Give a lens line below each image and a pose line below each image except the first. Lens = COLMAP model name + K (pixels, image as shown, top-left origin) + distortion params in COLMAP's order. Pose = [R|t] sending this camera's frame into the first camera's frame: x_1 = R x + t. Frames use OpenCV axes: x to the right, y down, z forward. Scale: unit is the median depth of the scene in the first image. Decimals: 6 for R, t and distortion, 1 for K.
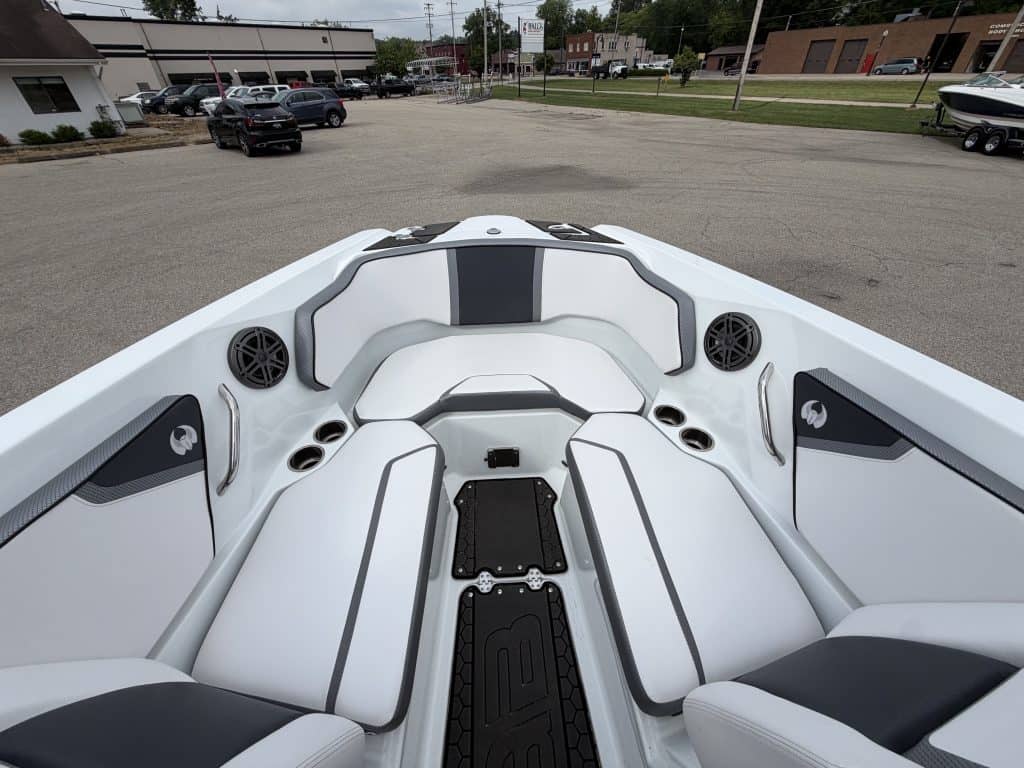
lens RADIAL K [[406.5, 0, 510.6], [0, 406.5, 385.0], [0, 0, 1]] dist [-0.002153, 0.000646]
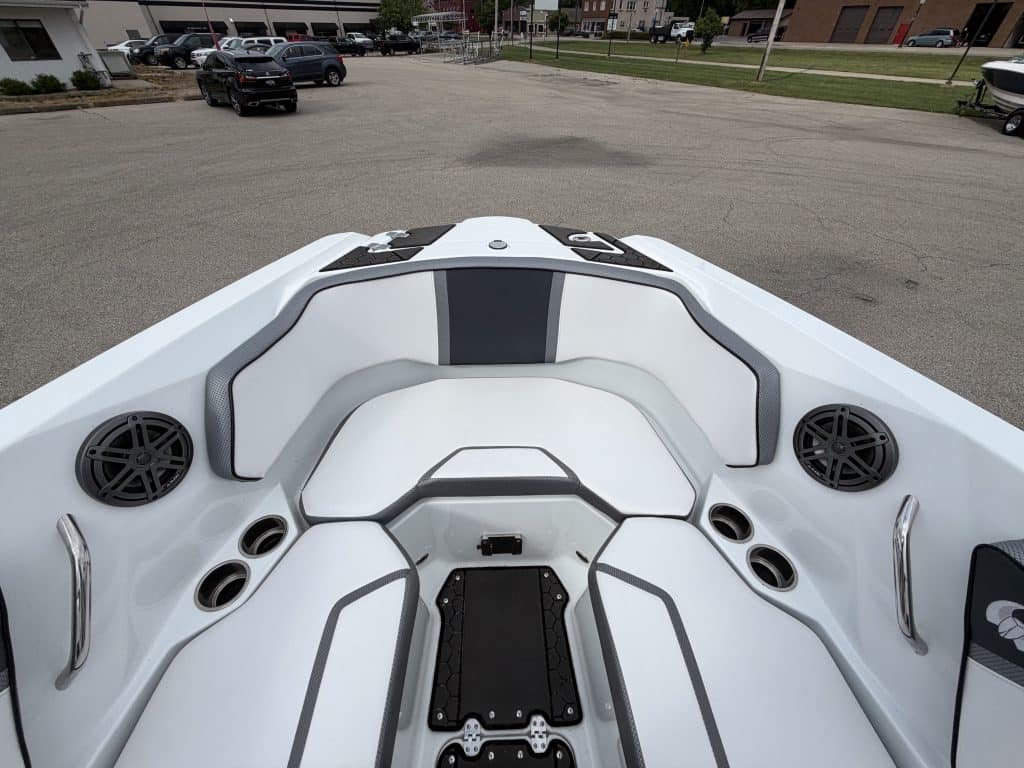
lens RADIAL K [[406.5, 0, 510.7], [0, 406.5, 384.9], [0, 0, 1]] dist [-0.002153, 0.000646]
pose [[0.999469, 0.032587, 0.000495, -0.000756], [-0.032558, 0.997646, 0.060351, -0.012375], [0.001473, -0.060335, 0.998177, 0.017319]]
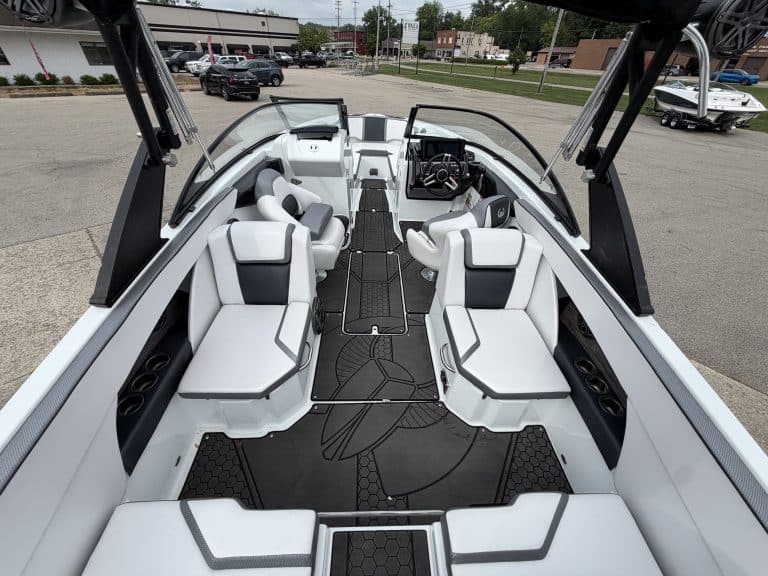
lens RADIAL K [[304.9, 0, 382.3], [0, 304.9, 288.2], [0, 0, 1]] dist [-0.002153, 0.000646]
pose [[0.998022, 0.062620, 0.005598, 0.008420], [-0.062619, 0.998037, -0.000332, 0.092017], [-0.005608, -0.000019, 0.999984, -0.137962]]
